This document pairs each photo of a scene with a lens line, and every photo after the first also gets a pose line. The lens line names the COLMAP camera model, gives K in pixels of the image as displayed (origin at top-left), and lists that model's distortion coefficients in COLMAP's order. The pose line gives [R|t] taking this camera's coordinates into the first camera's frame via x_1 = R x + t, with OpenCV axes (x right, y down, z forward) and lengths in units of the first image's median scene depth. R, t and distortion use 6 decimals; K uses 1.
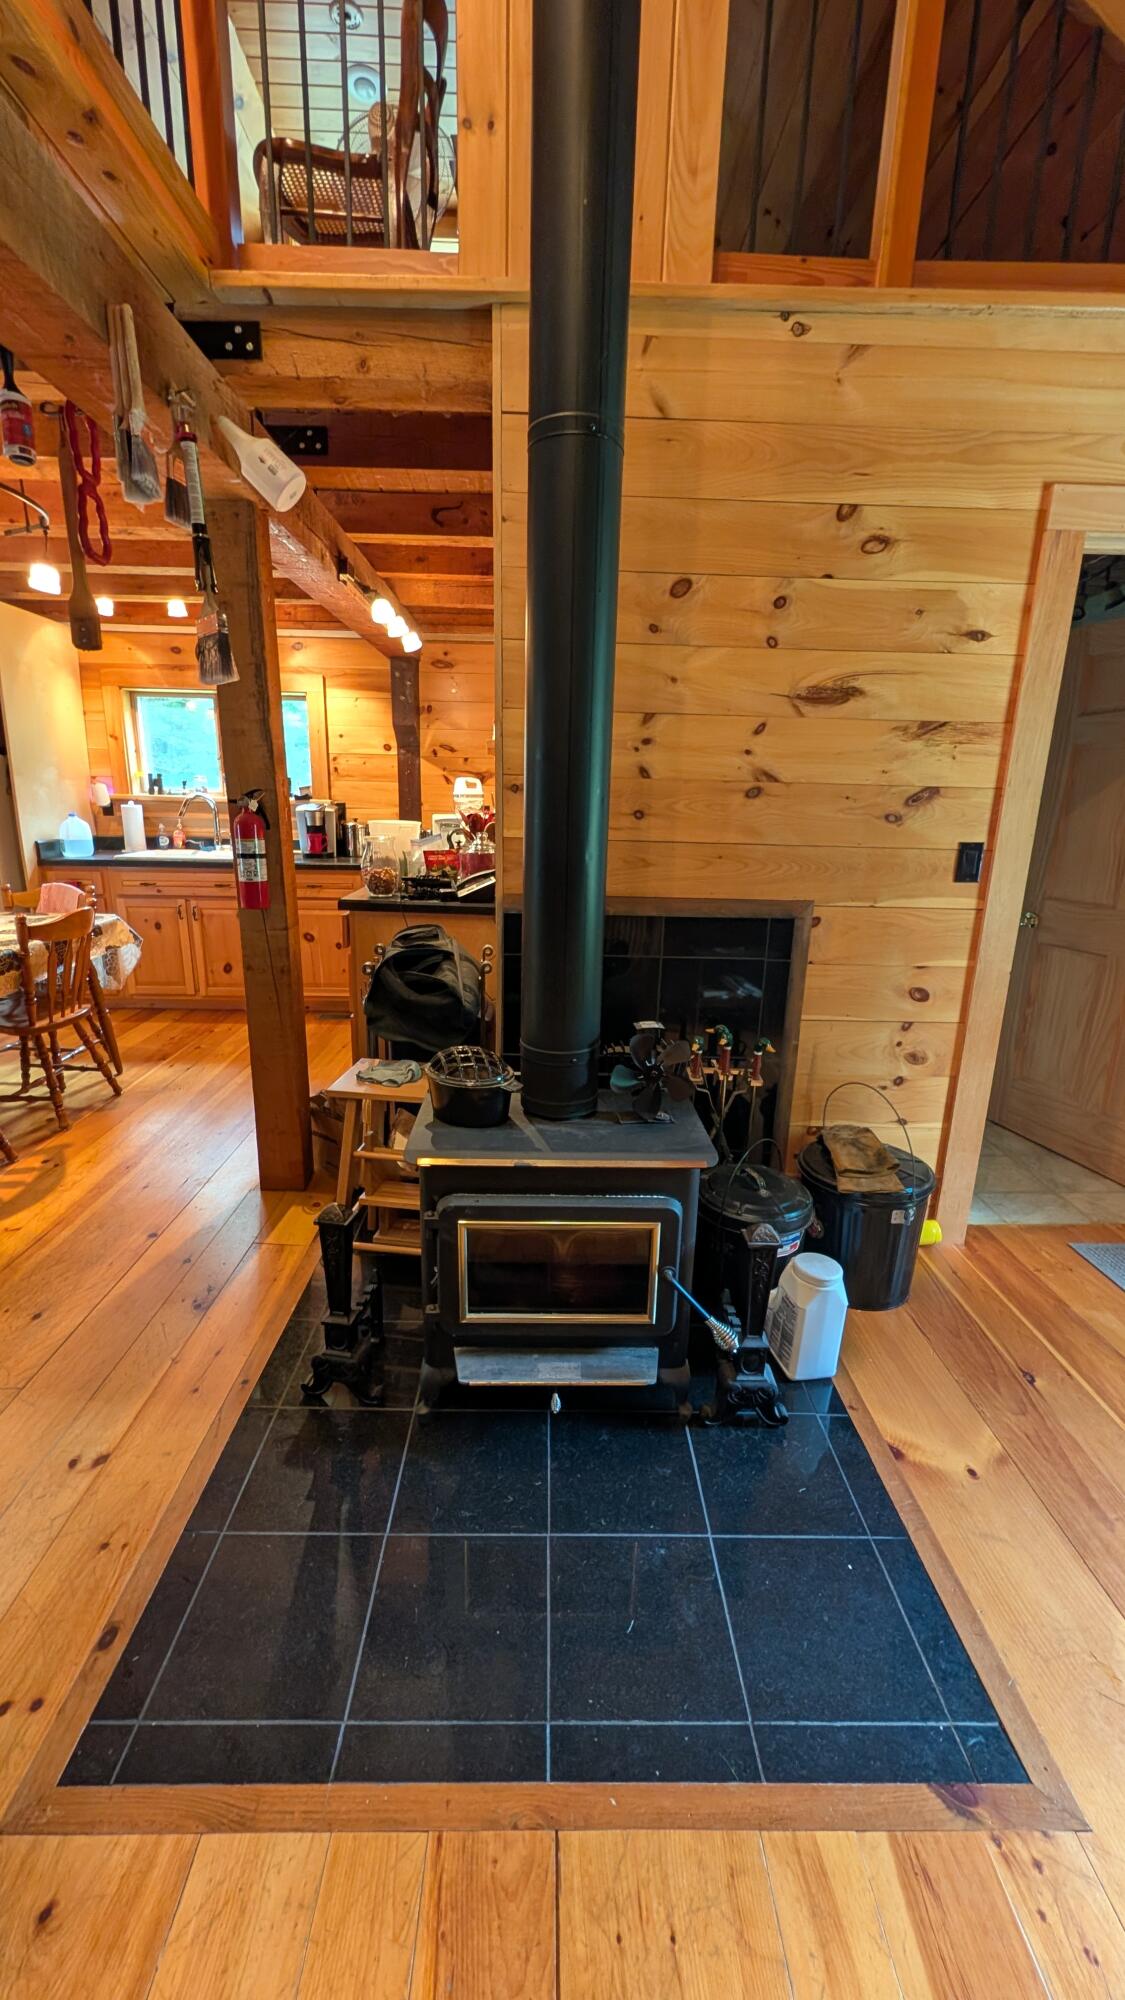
lens RADIAL K [[770.3, 0, 558.9], [0, 770.3, 1002.5], [0, 0, 1]] dist [0.000827, -0.000545]
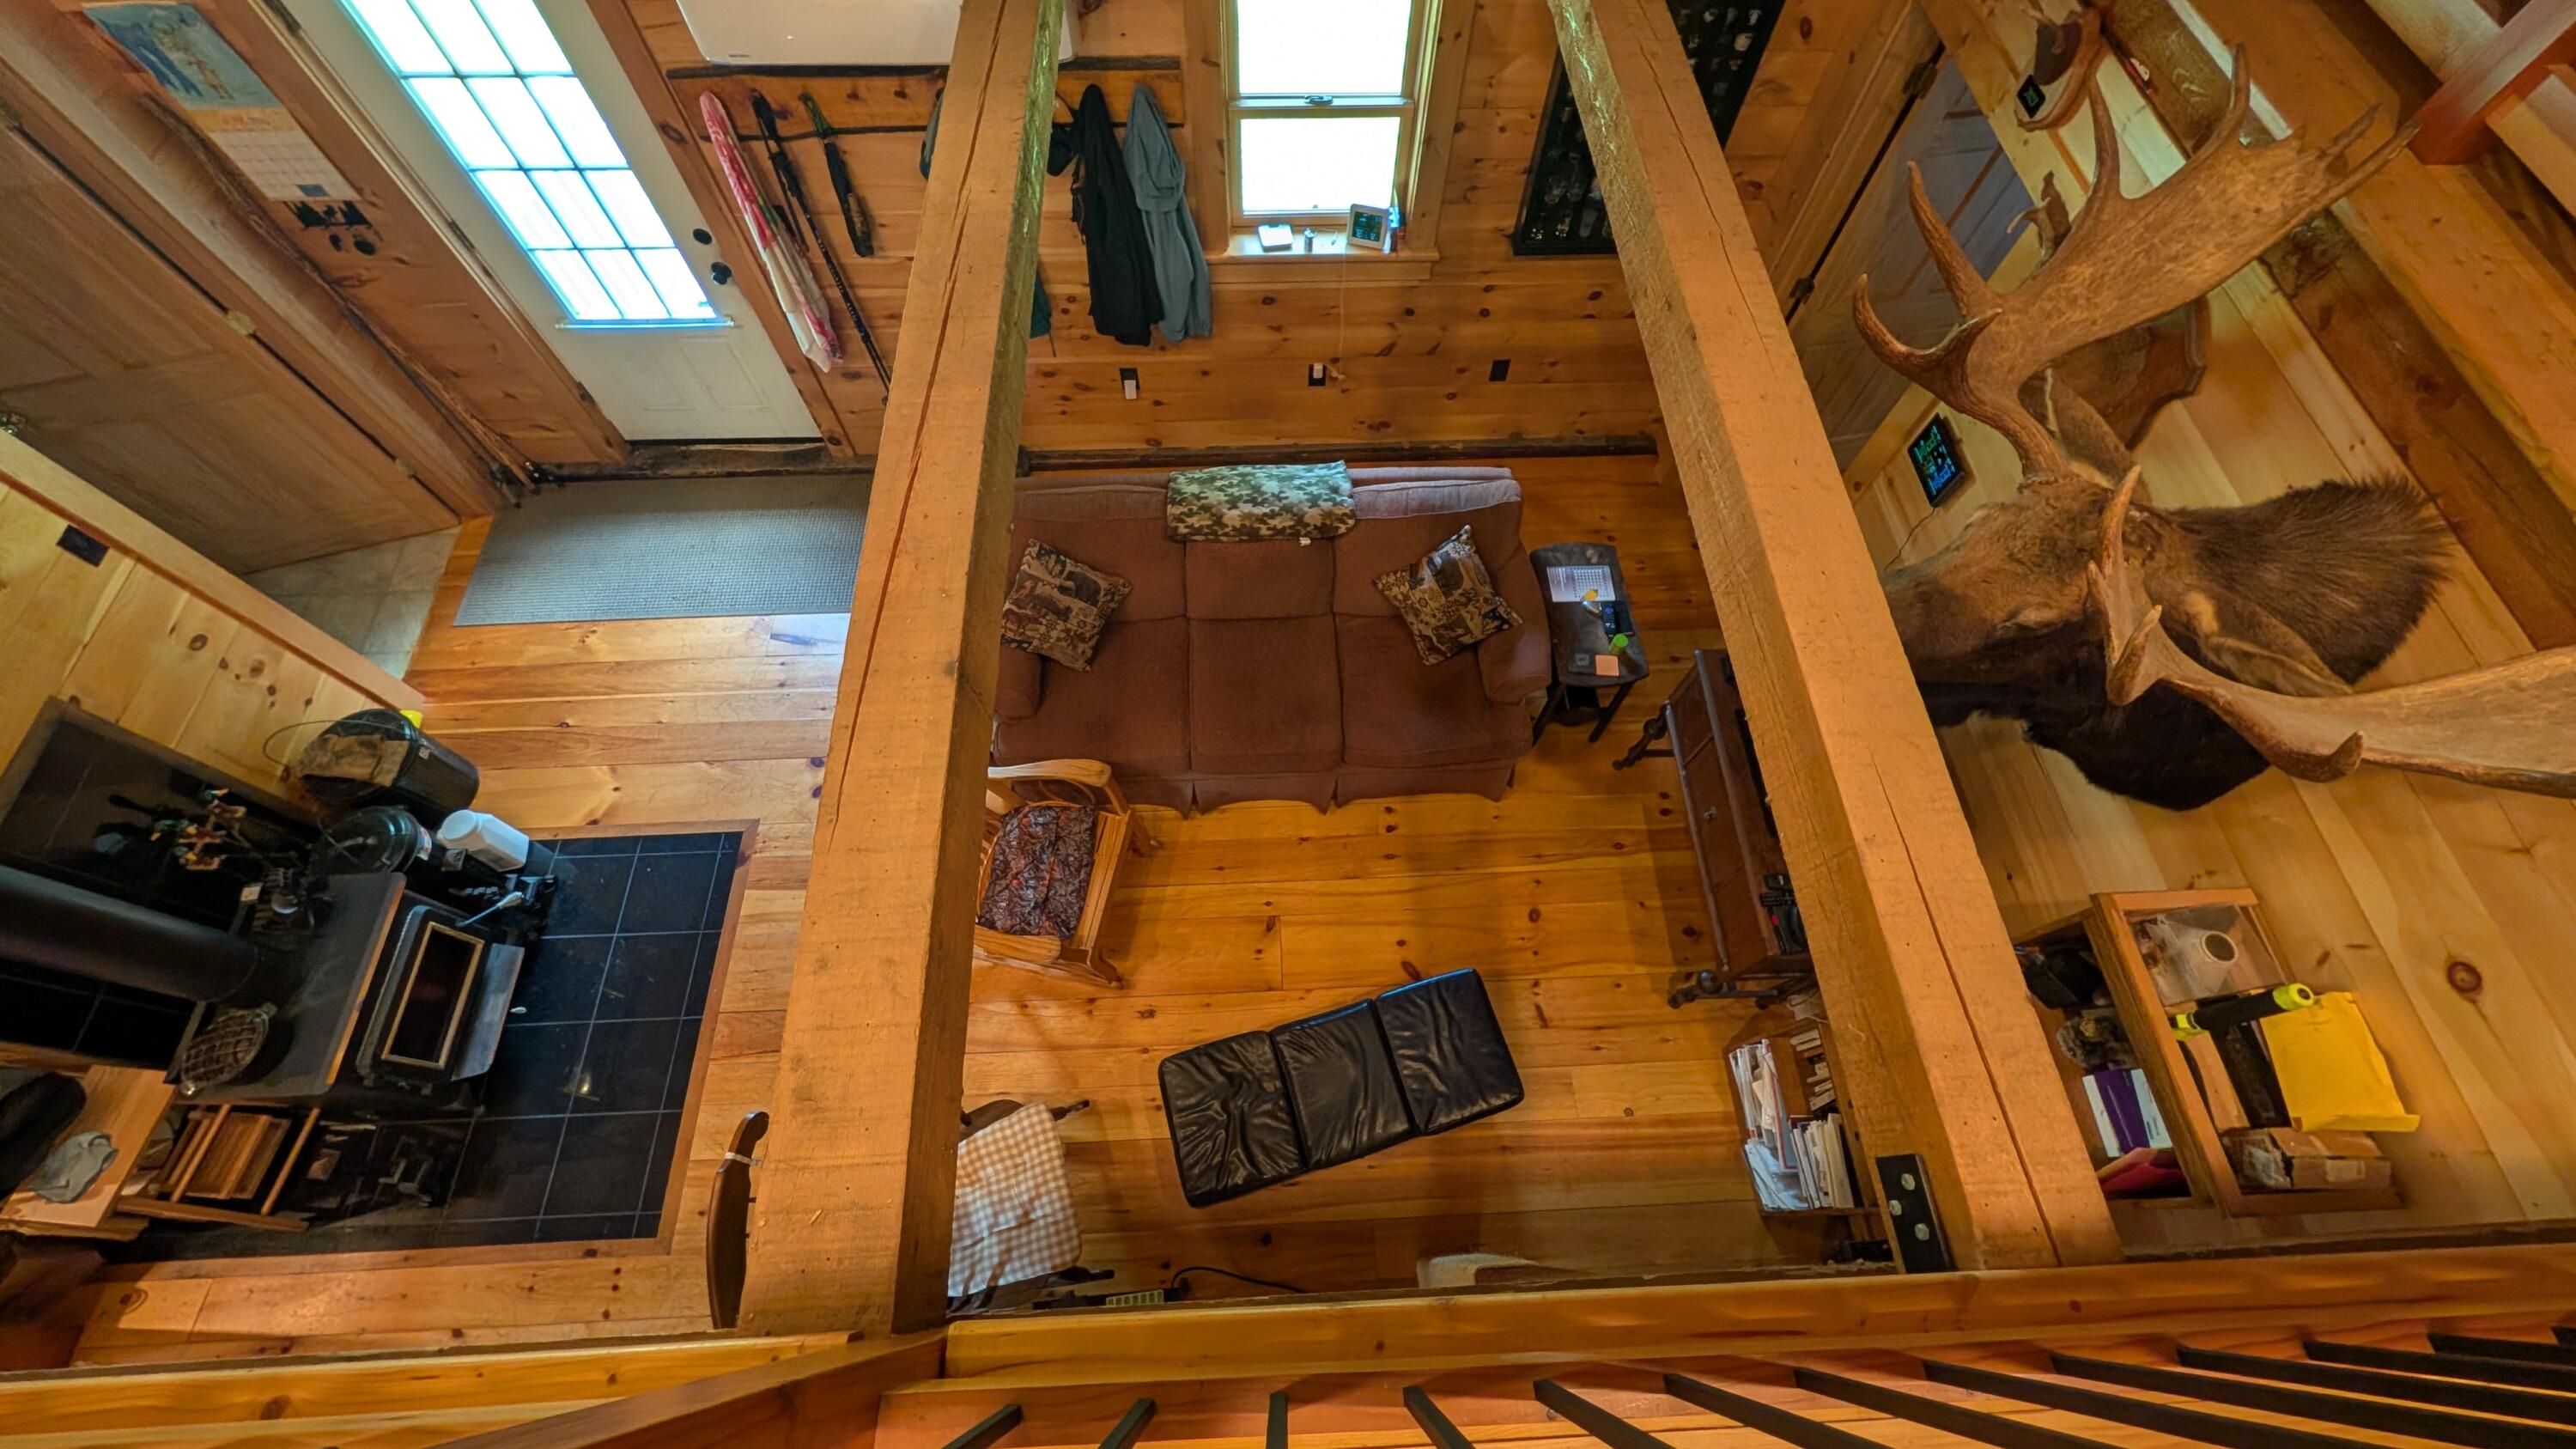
lens RADIAL K [[992.3, 0, 1283.2], [0, 992.3, 725.2], [0, 0, 1]] dist [0.000827, -0.000545]
pose [[-0.031197, -0.899555, 0.435691, -0.355327], [0.240878, 0.416289, 0.876745, -0.990678], [-0.970054, 0.132300, 0.203697, -0.909133]]
